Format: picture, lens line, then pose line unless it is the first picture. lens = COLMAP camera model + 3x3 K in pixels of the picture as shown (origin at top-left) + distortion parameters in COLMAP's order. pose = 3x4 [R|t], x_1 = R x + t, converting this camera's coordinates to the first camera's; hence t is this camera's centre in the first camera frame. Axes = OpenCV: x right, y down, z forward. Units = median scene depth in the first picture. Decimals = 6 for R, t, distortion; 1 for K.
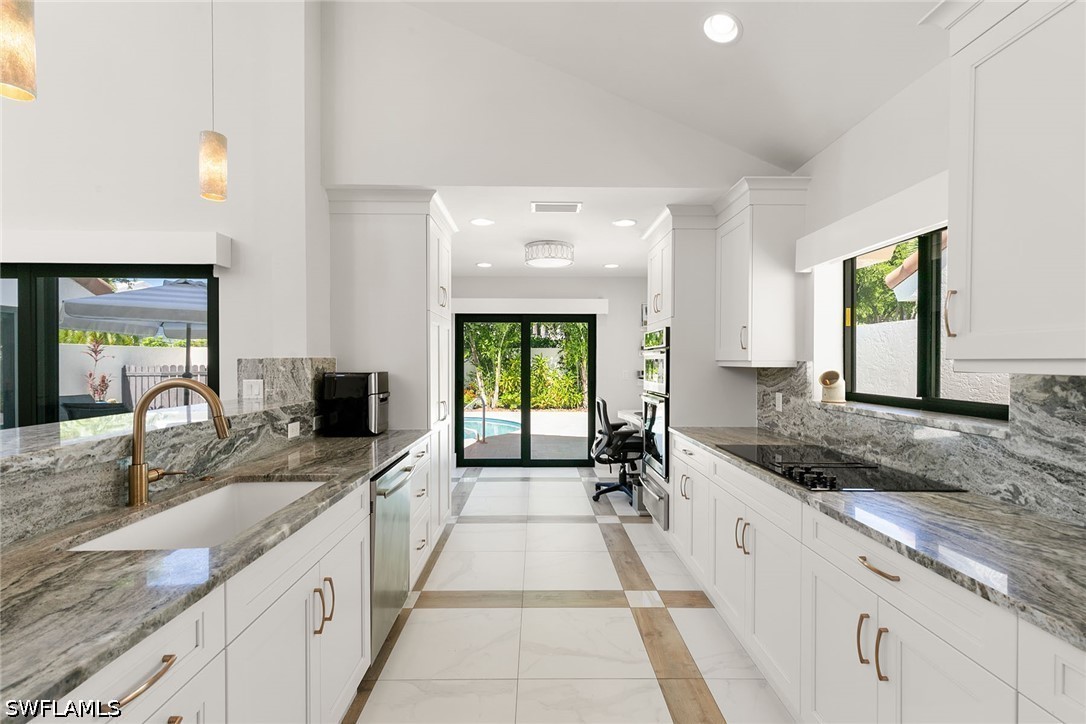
lens RADIAL K [[487.5, 0, 545.9], [0, 487.5, 364.2], [0, 0, 1]] dist [0.010033, -0.002846]
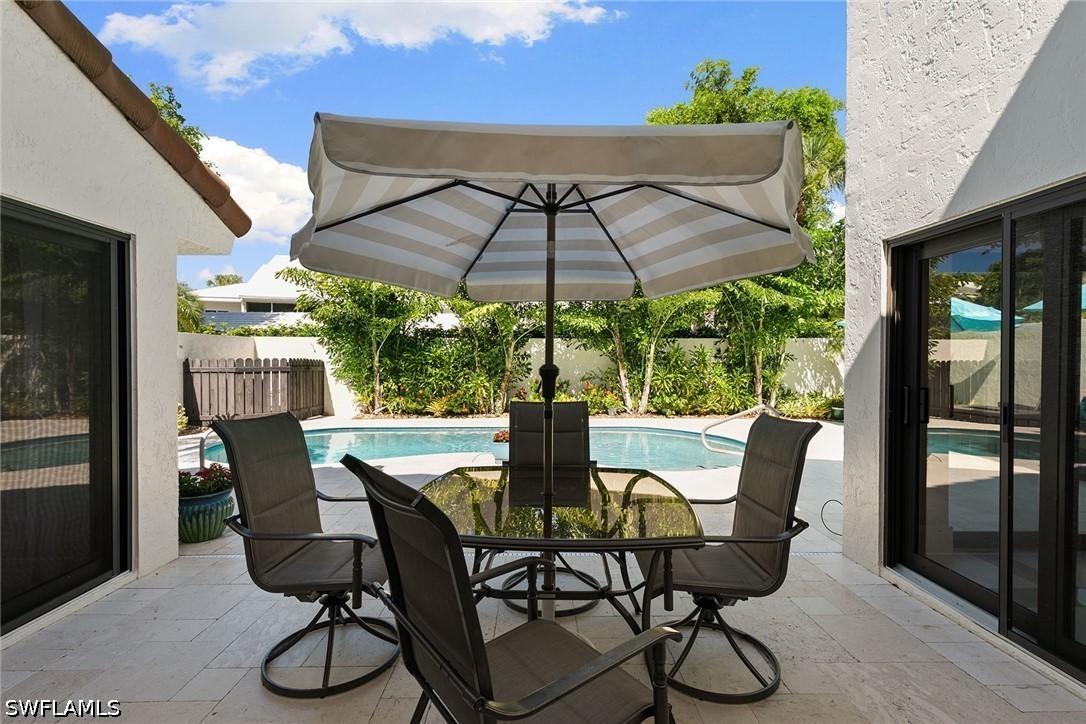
lens RADIAL K [[487.5, 0, 550.2], [0, 487.5, 362.4], [0, 0, 1]] dist [0.010033, -0.002846]
pose [[0.999797, 0.001901, 0.020078, -1.546034], [-0.001932, 0.999997, 0.001522, 0.030950], [-0.020075, -0.001561, 0.999797, 1.161217]]
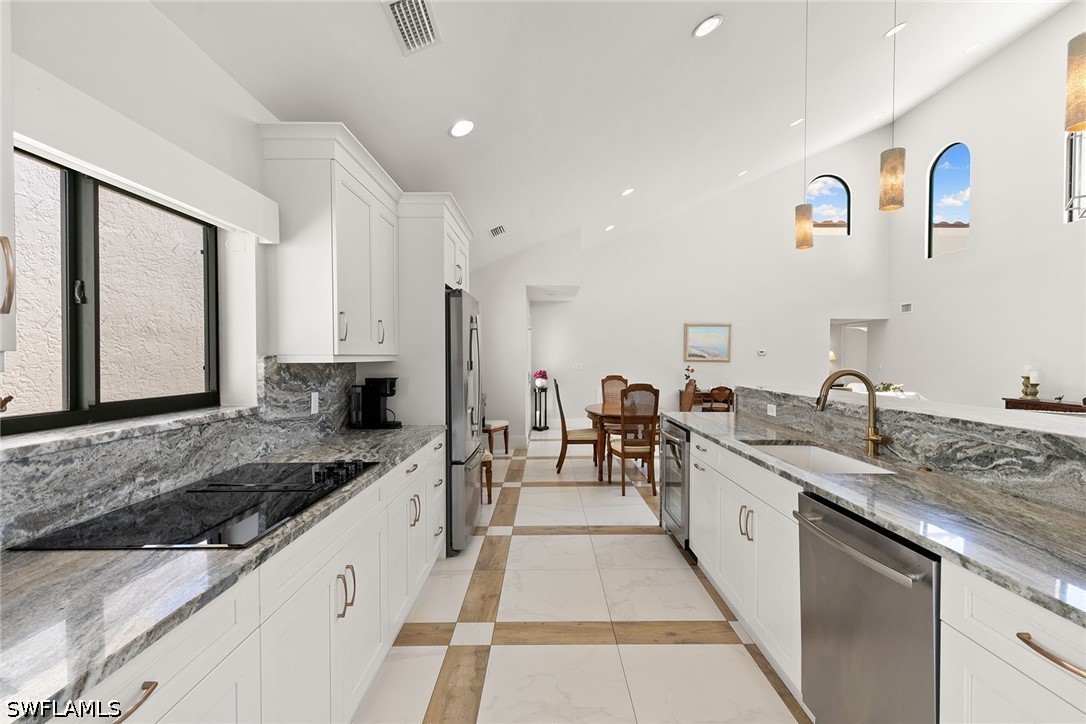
lens RADIAL K [[487.5, 0, 550.0], [0, 487.5, 357.3], [0, 0, 1]] dist [0.010033, -0.002846]
pose [[-0.999956, -0.003706, 0.008560, 0.078603], [-0.003643, 0.999966, 0.007383, -0.008659], [-0.008587, 0.007351, -0.999936, 1.520326]]
